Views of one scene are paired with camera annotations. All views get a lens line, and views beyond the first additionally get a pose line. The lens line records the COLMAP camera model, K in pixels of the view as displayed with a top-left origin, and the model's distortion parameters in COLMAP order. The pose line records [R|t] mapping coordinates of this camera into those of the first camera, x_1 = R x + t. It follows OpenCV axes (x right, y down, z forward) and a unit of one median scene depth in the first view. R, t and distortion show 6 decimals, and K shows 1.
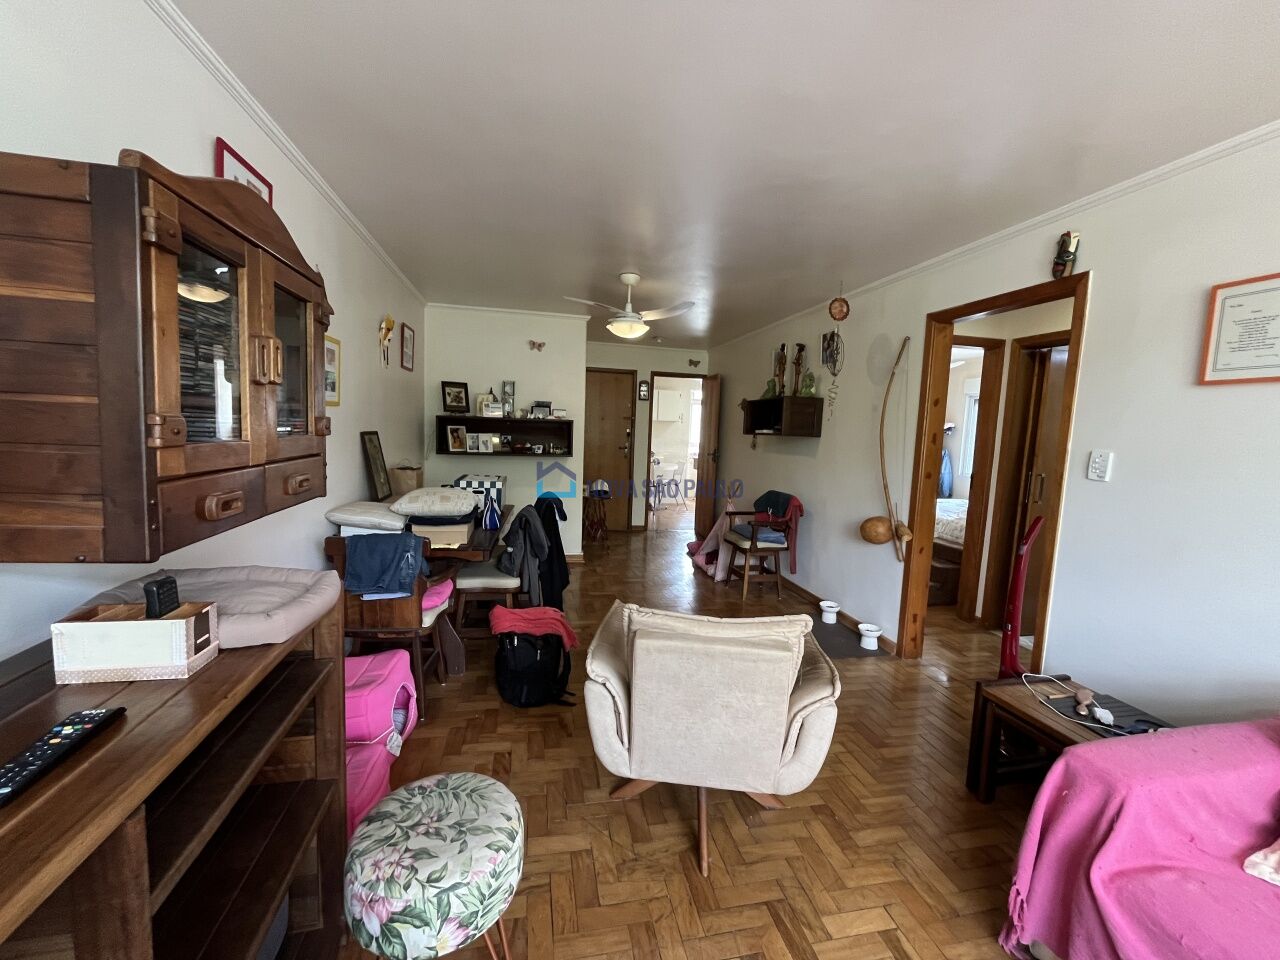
lens RADIAL K [[517.4, 0, 638.8], [0, 517.4, 476.7], [0, 0, 1]] dist [-0.006178, 0.000466]
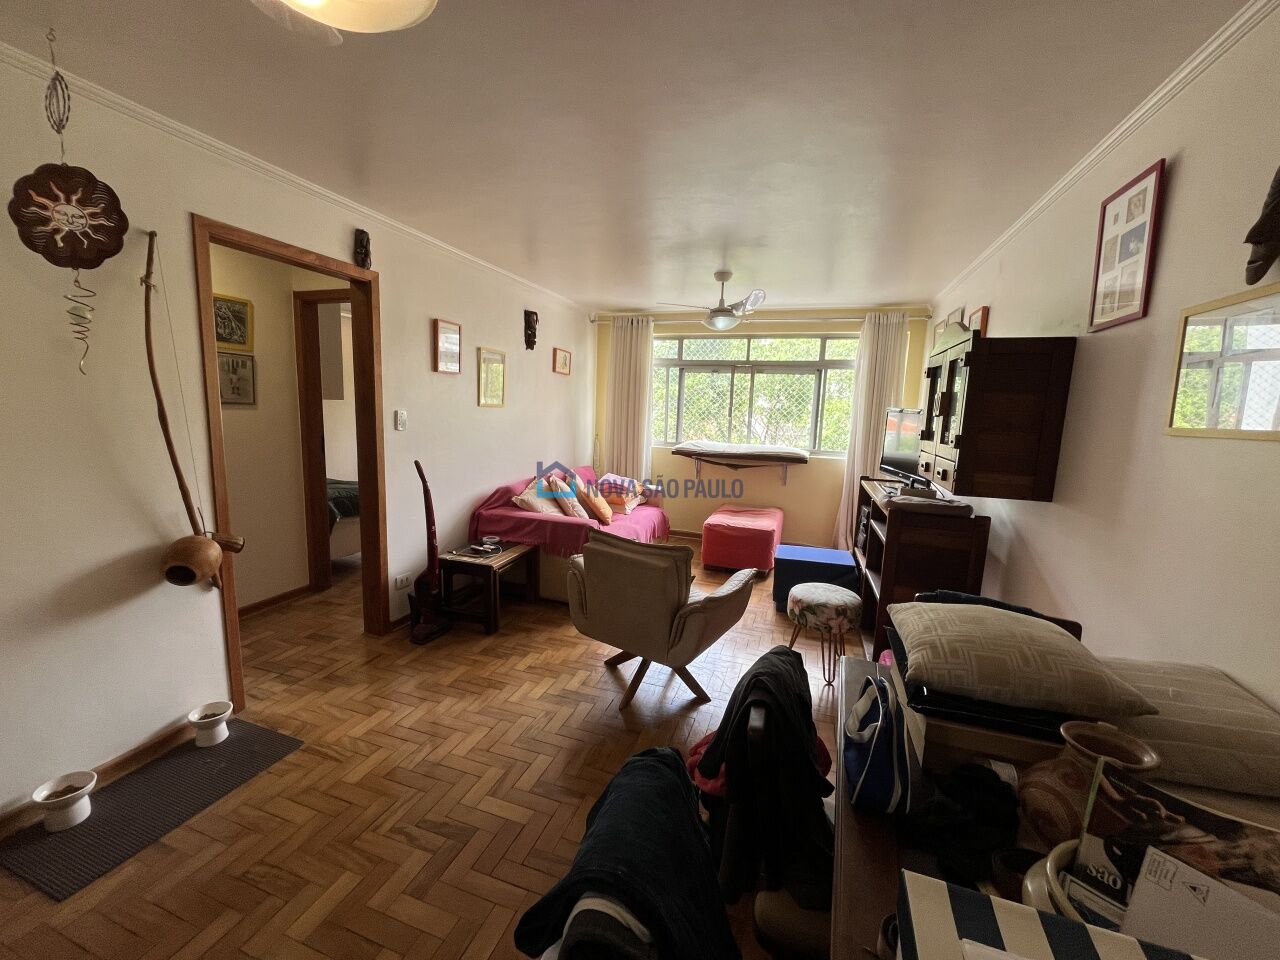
lens RADIAL K [[517.4, 0, 639.9], [0, 517.4, 472.0], [0, 0, 1]] dist [-0.006178, 0.000466]
pose [[-0.857981, -0.134455, 0.495772, -0.314845], [-0.020027, 0.973158, 0.229265, -0.171668], [-0.513291, 0.186776, -0.837644, 1.401920]]
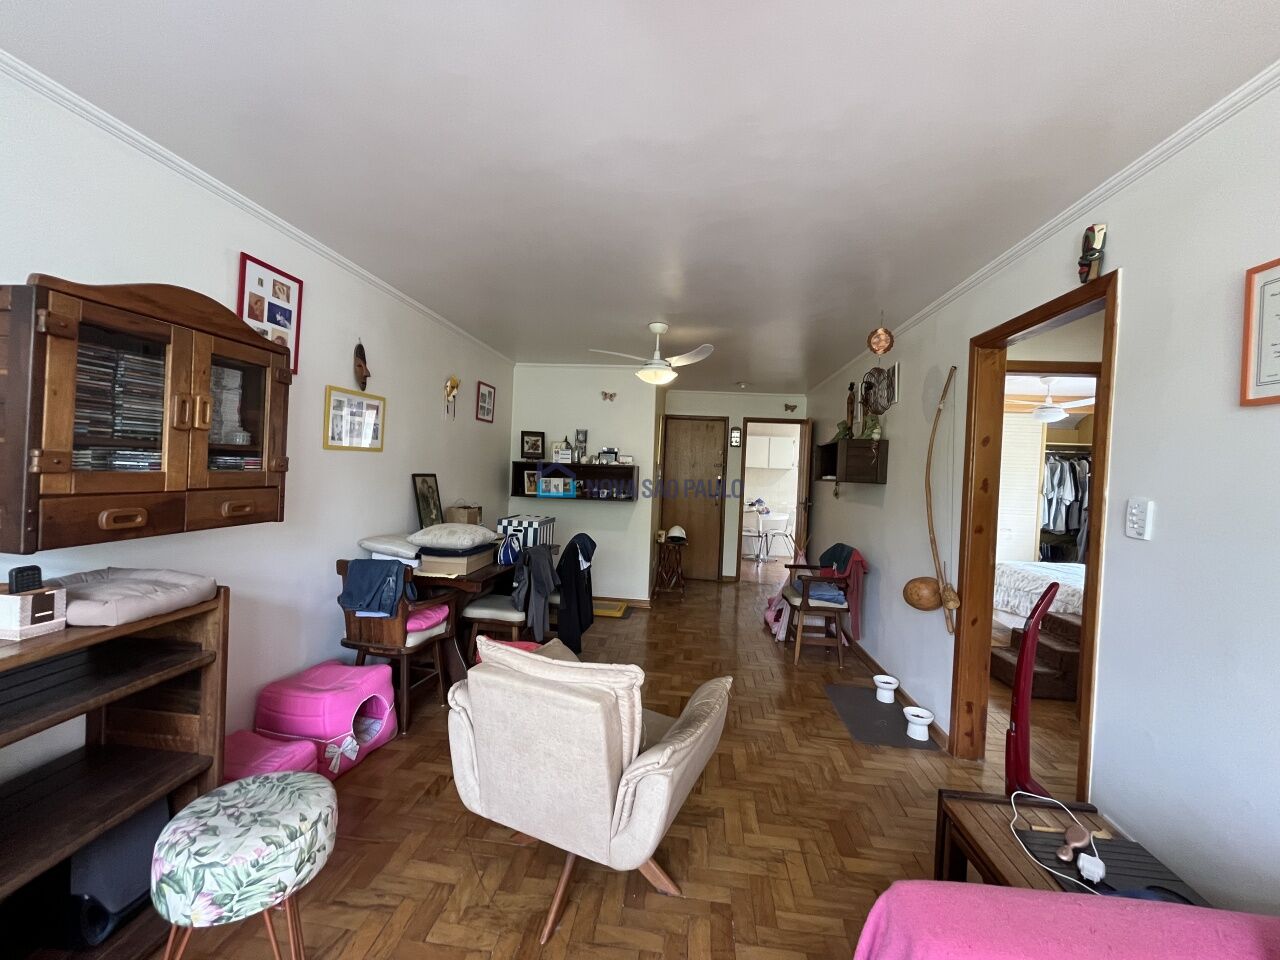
lens RADIAL K [[517.4, 0, 639.7], [0, 517.4, 476.0], [0, 0, 1]] dist [-0.006178, 0.000466]
pose [[0.951479, 0.004787, -0.307677, 0.322685], [-0.034493, 0.995237, -0.091184, 0.007257], [0.305775, 0.097372, 0.947112, 0.050929]]
